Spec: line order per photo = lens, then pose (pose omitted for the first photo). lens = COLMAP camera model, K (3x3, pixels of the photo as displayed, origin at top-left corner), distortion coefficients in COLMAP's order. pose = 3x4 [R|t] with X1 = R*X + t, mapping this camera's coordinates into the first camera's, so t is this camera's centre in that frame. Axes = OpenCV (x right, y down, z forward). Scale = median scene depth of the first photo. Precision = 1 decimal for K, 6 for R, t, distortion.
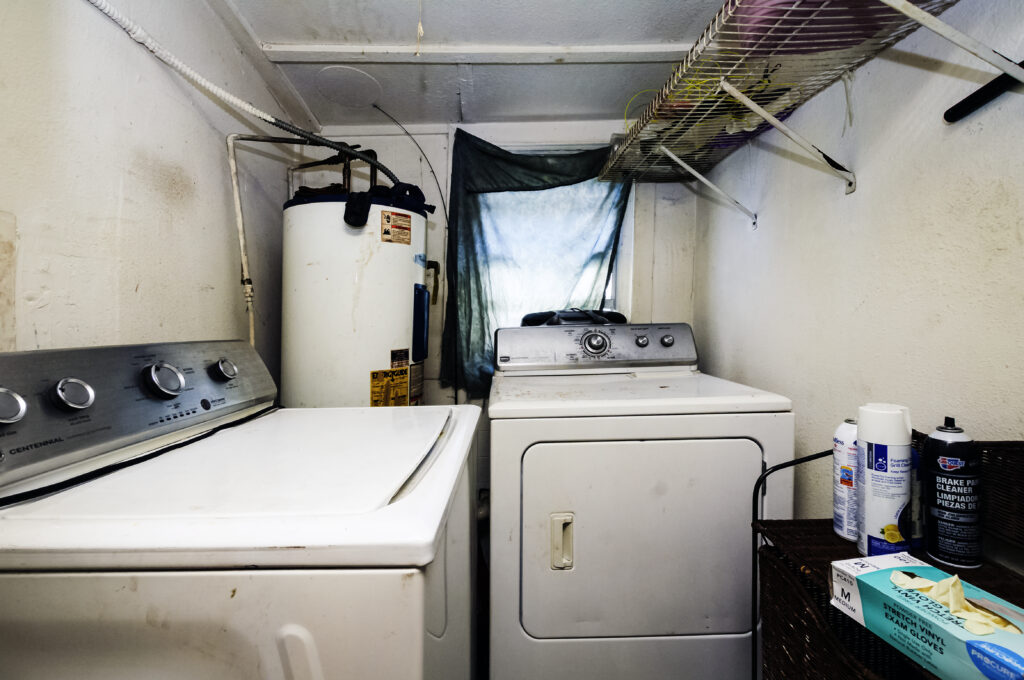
lens RADIAL K [[445.9, 0, 512.0], [0, 445.9, 340.0], [0, 0, 1]] dist [0.000004, -0.000101]
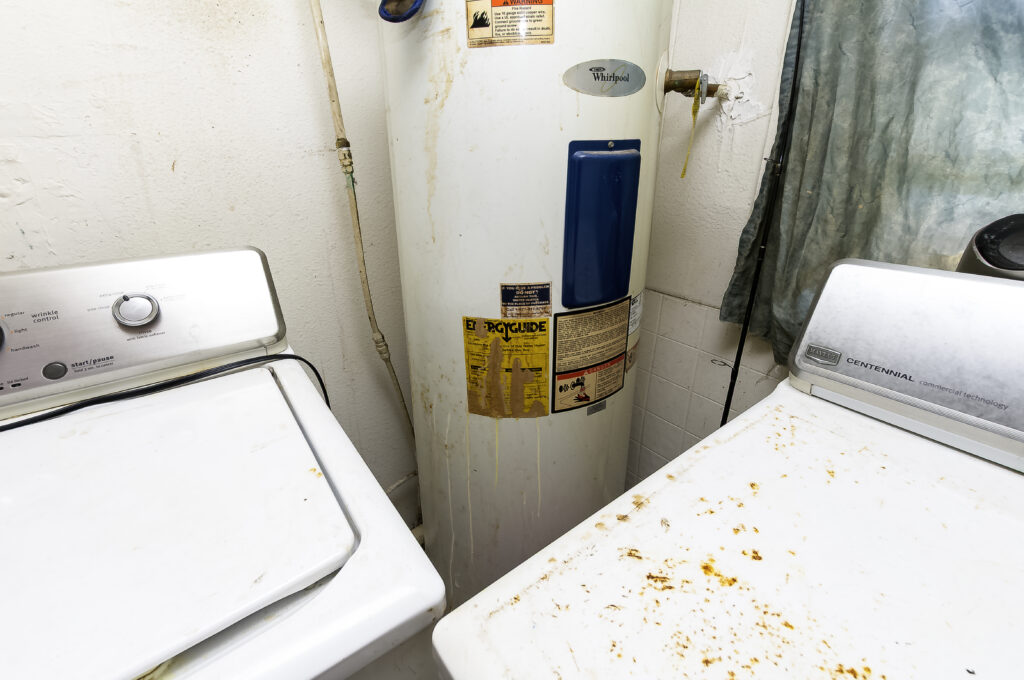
lens RADIAL K [[449.9, 0, 509.4], [0, 449.9, 274.5], [0, 0, 1]] dist [-0.000096, -0.000133]
pose [[0.583884, 0.246333, -0.773563, 0.118902], [-0.038834, 0.960239, 0.276466, -0.126032], [0.810908, -0.131384, 0.570234, 0.721376]]
